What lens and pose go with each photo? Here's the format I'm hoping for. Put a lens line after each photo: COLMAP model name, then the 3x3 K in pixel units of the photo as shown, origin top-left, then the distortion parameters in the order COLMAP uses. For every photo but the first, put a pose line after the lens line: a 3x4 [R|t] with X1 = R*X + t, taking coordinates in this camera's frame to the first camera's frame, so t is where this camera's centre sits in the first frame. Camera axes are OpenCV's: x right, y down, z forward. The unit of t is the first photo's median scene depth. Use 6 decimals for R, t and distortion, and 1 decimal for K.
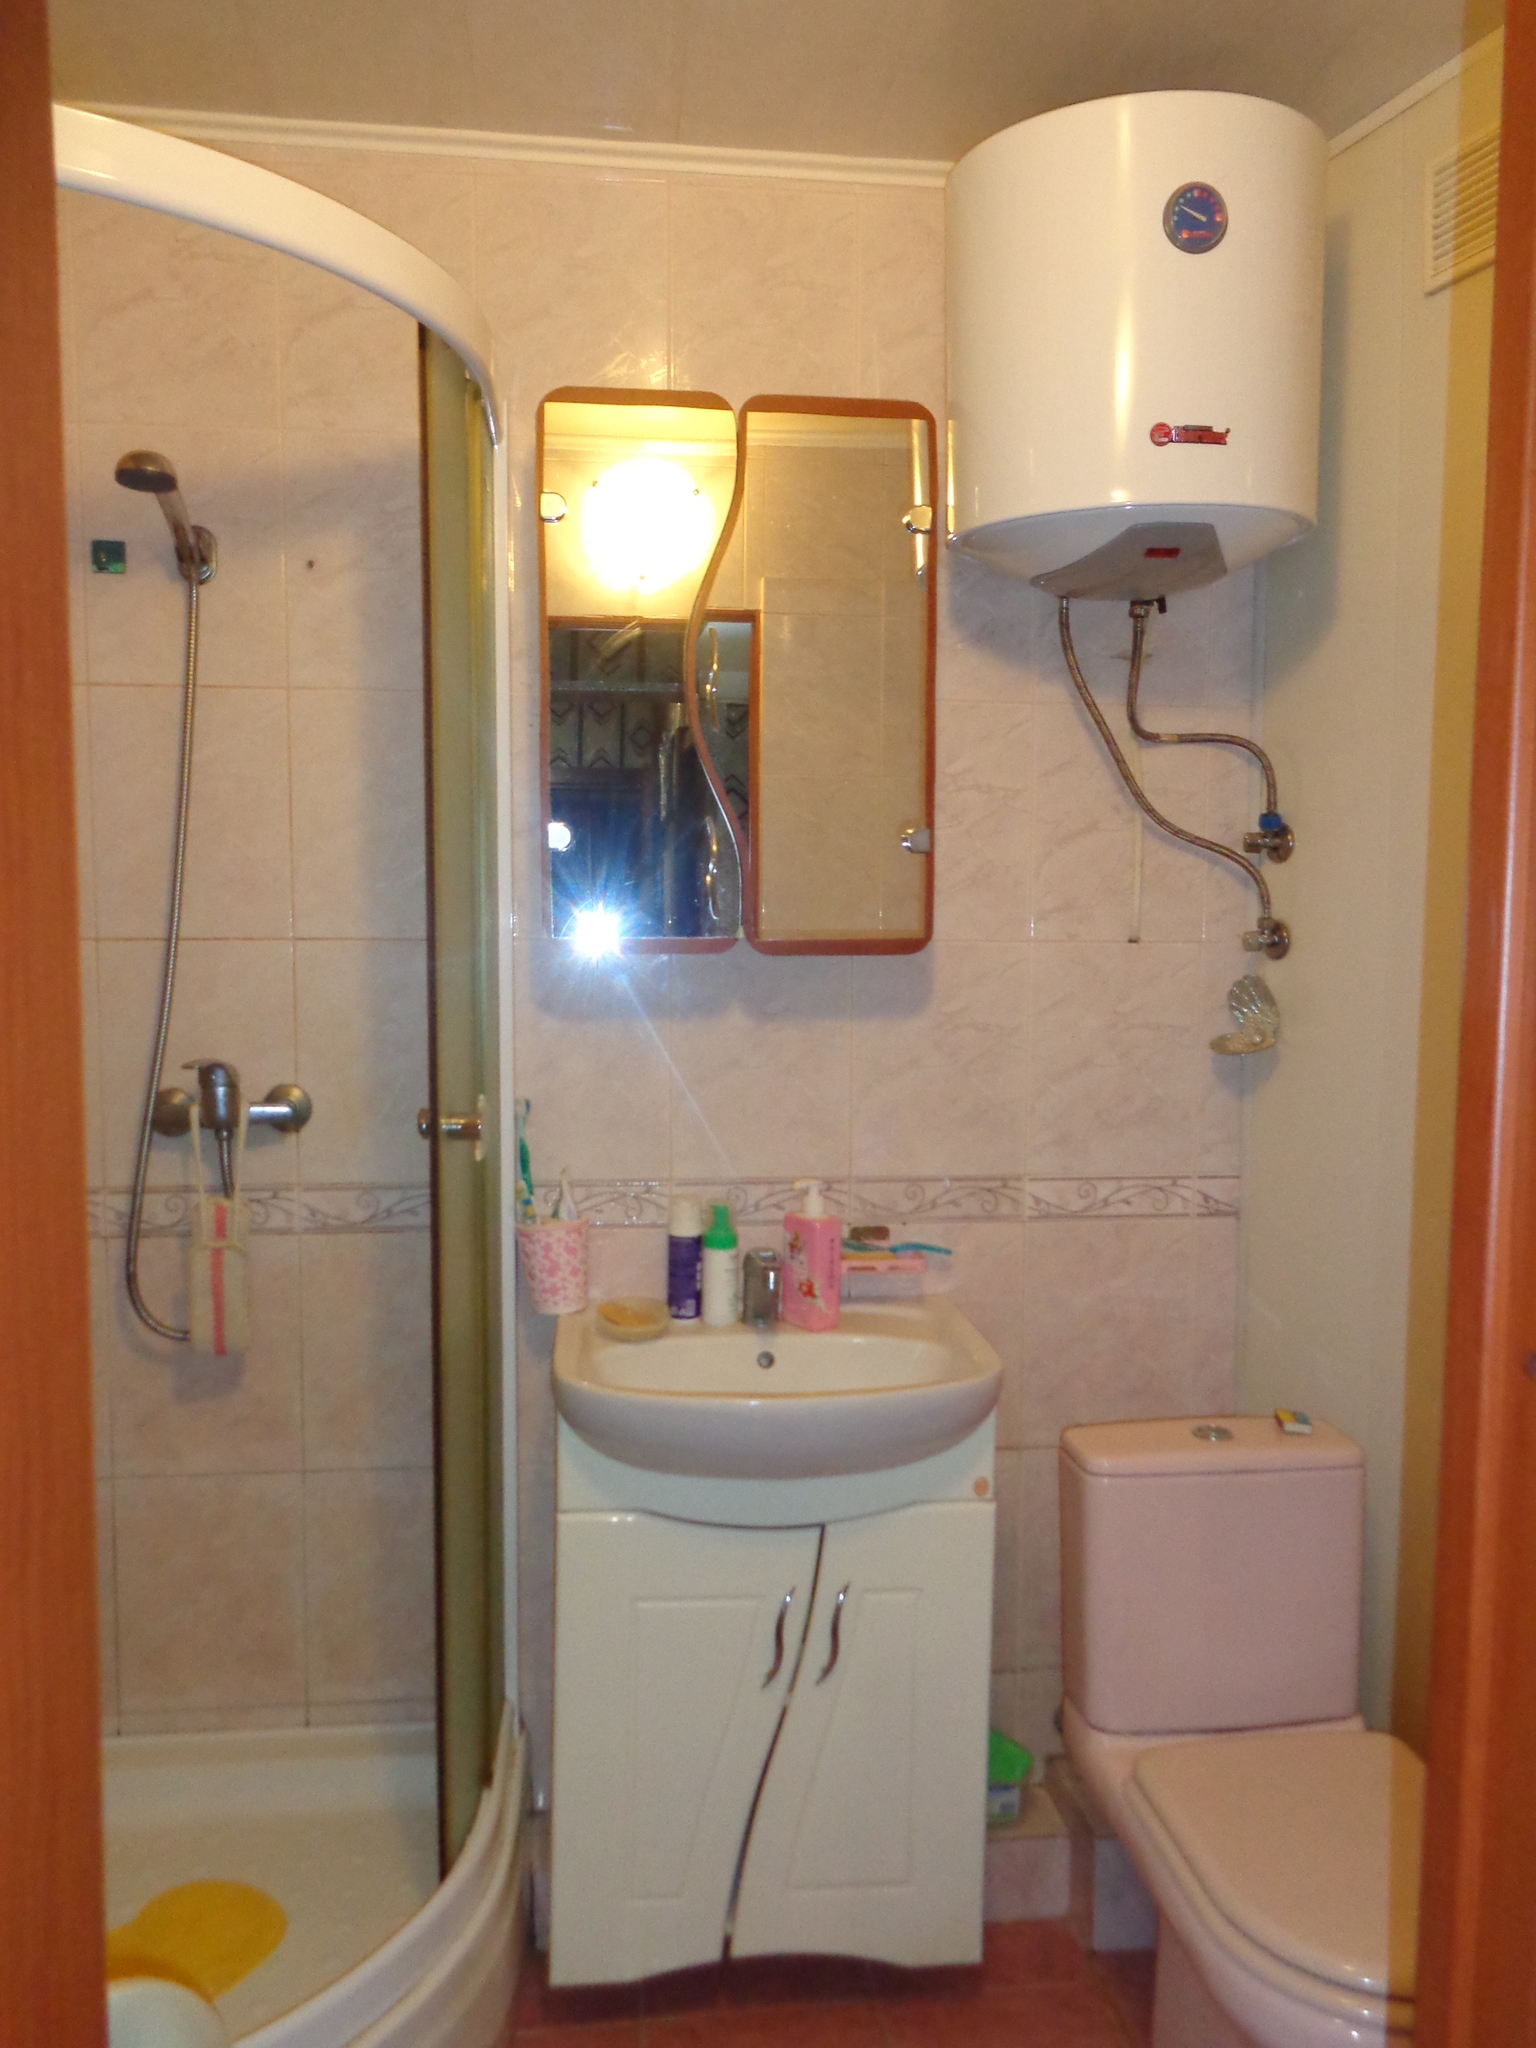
lens RADIAL K [[1579.1, 0, 768.0], [0, 1579.1, 1024.0], [0, 0, 1]] dist [0.026062, -0.004964]
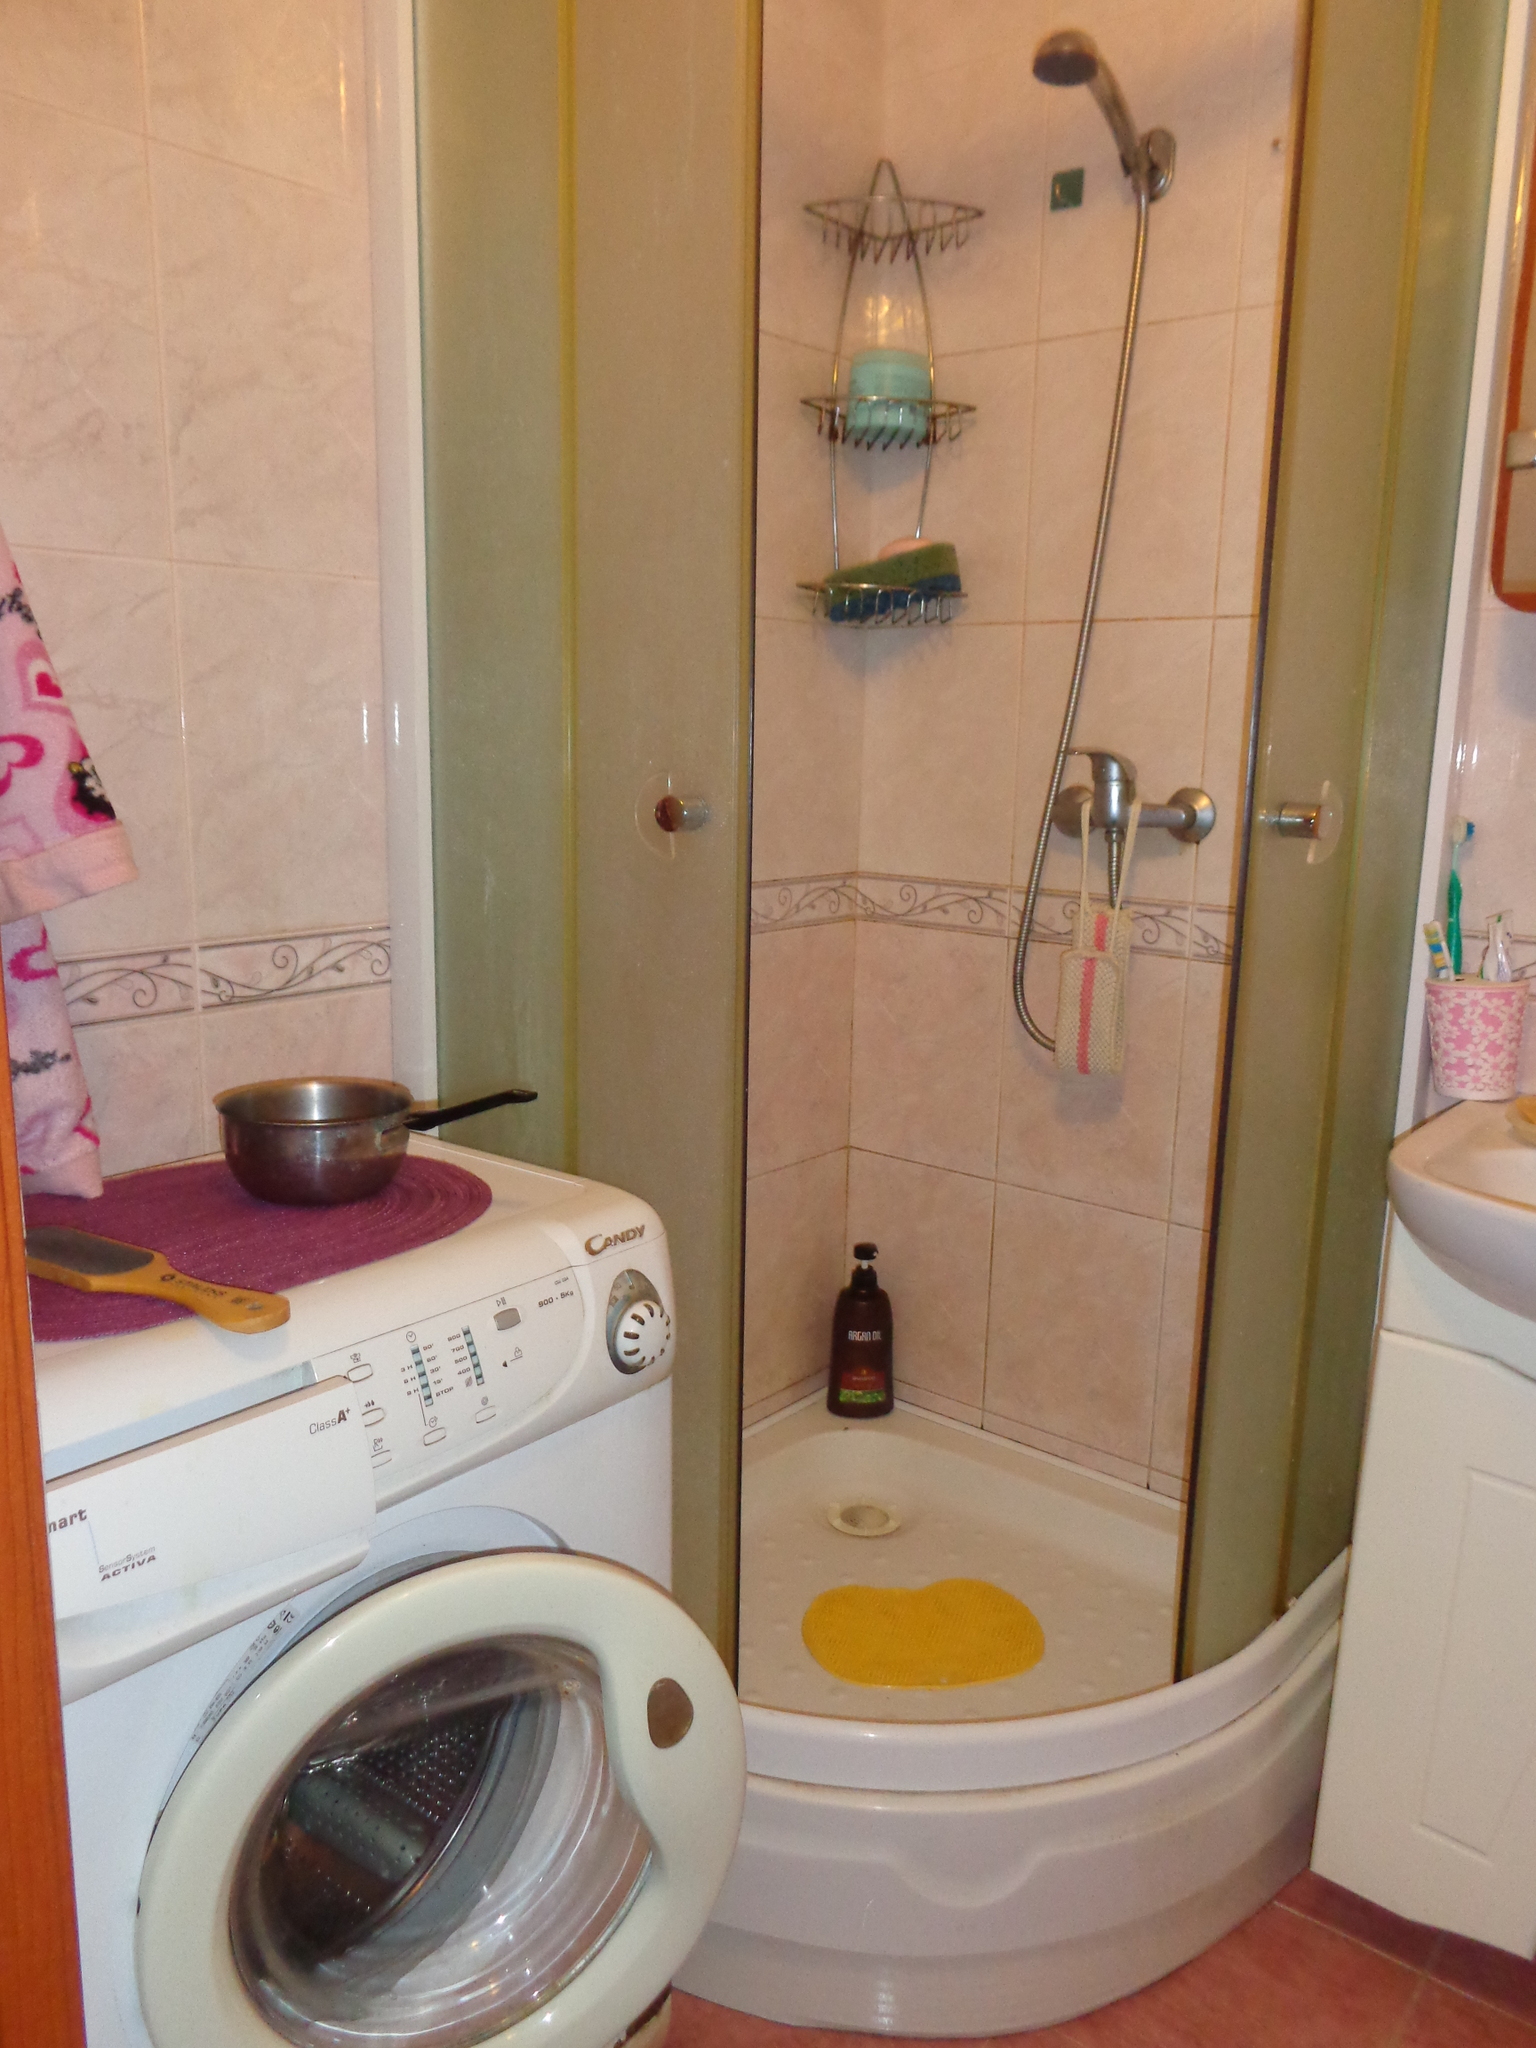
lens RADIAL K [[1579.1, 0, 768.0], [0, 1579.1, 1024.0], [0, 0, 1]] dist [0.026062, -0.004964]
pose [[0.694776, 0.146316, -0.704186, 0.174349], [-0.072937, 0.988374, 0.133402, 0.068771], [0.715518, -0.041324, 0.697371, 0.215649]]
